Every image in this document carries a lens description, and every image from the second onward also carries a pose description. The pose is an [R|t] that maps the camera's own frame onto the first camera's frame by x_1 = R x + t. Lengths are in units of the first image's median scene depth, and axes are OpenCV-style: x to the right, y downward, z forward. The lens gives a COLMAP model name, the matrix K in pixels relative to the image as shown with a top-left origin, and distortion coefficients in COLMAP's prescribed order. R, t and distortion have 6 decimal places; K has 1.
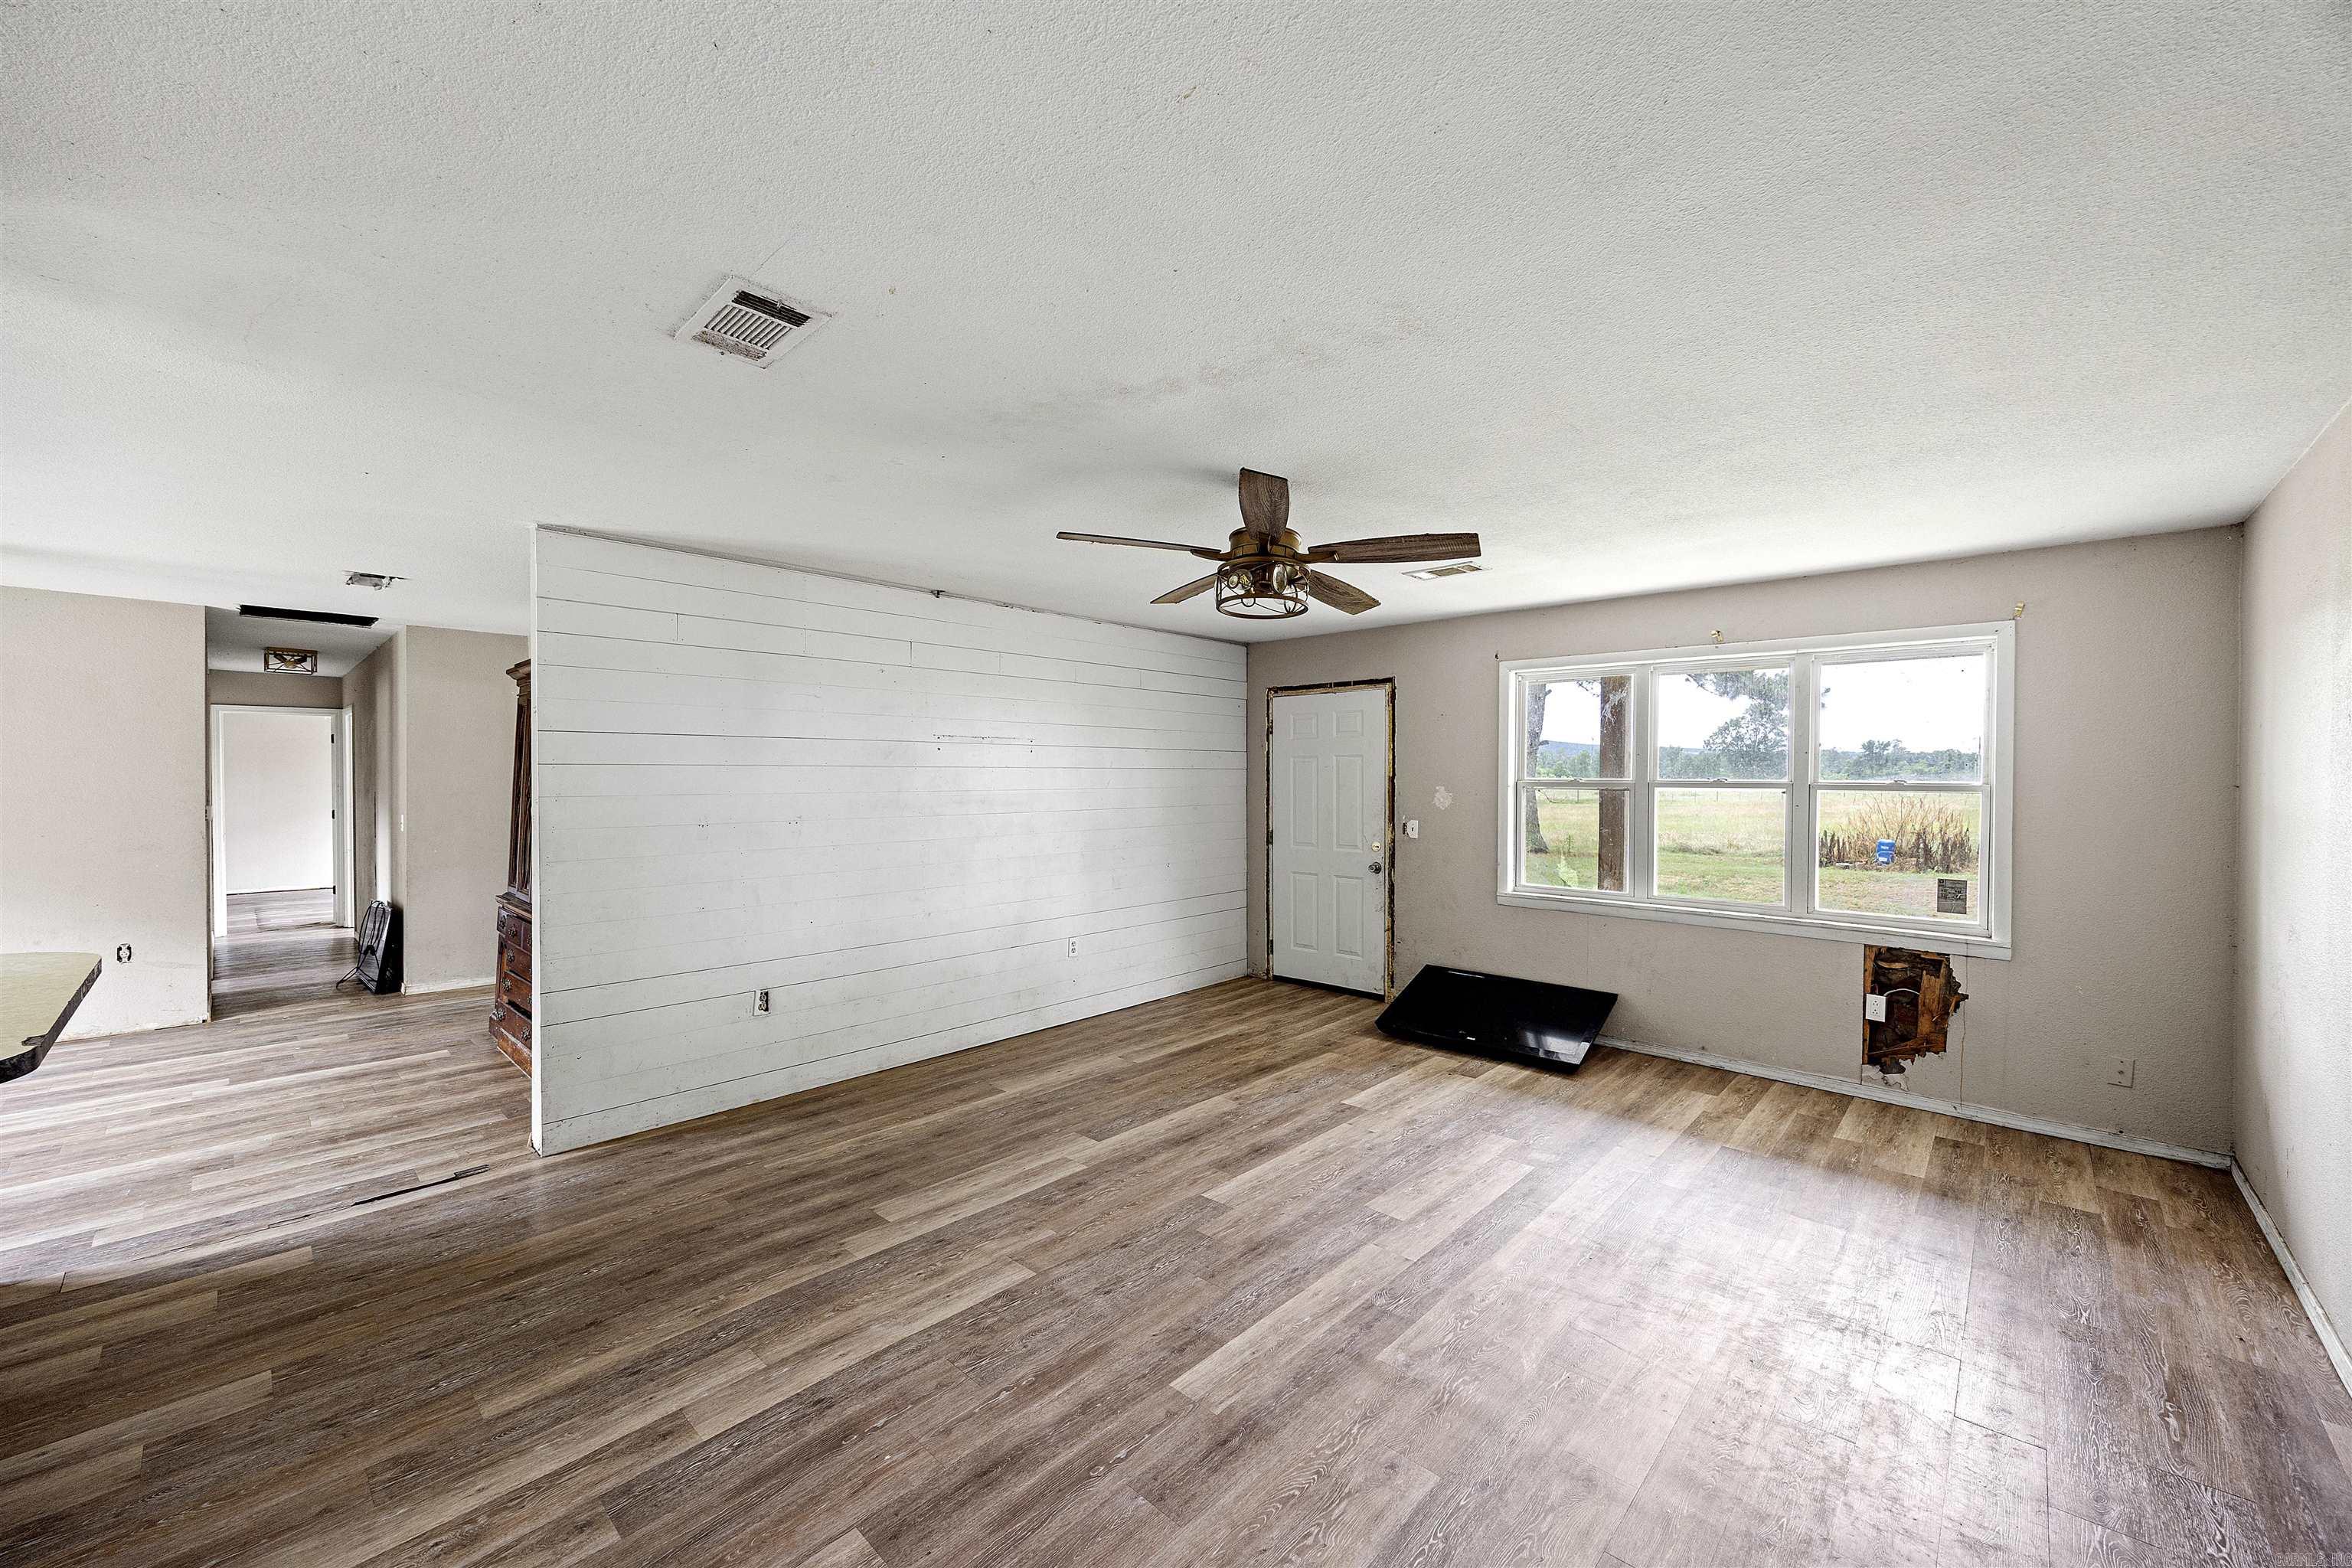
lens RADIAL K [[900.7, 0, 1181.5], [0, 900.7, 784.8], [0, 0, 1]] dist [-0.005584, -0.000371]
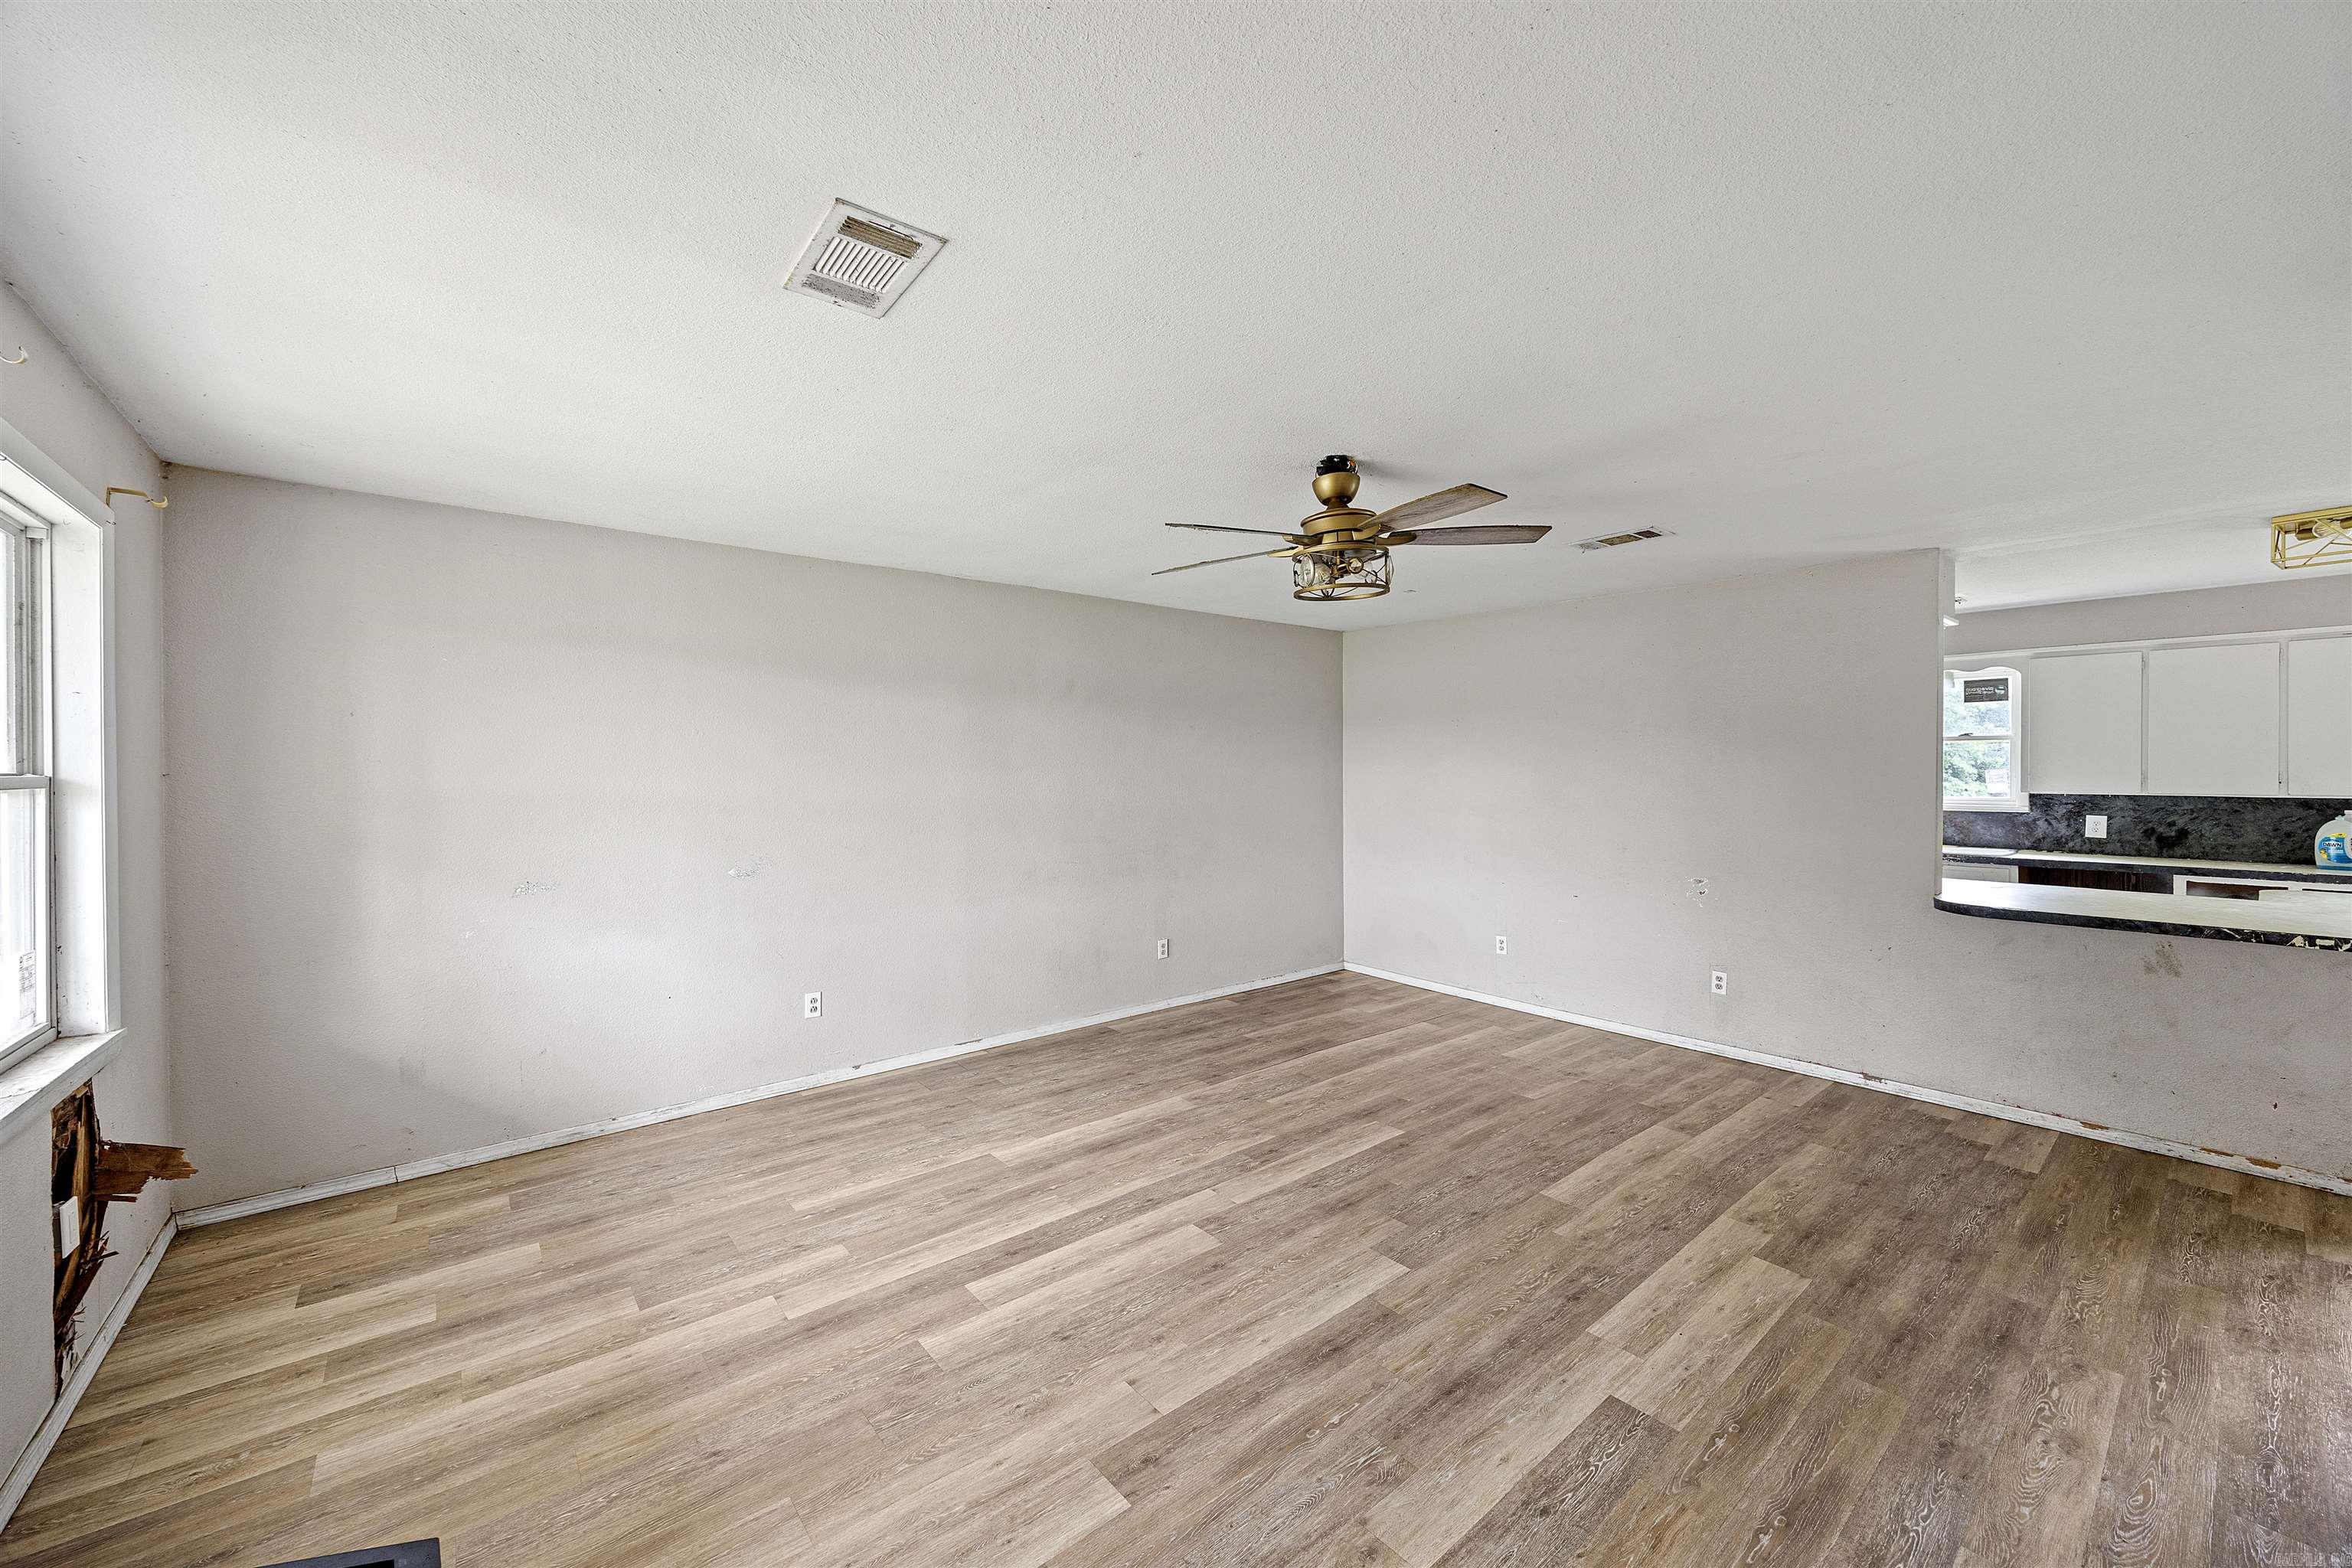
lens RADIAL K [[900.7, 0, 1187.8], [0, 900.7, 777.5], [0, 0, 1]] dist [-0.005584, -0.000371]
pose [[-0.992117, -0.000377, 0.125316, 0.098518], [0.001696, 0.999863, 0.016435, -0.010244], [-0.125305, 0.016518, -0.991981, 1.489208]]
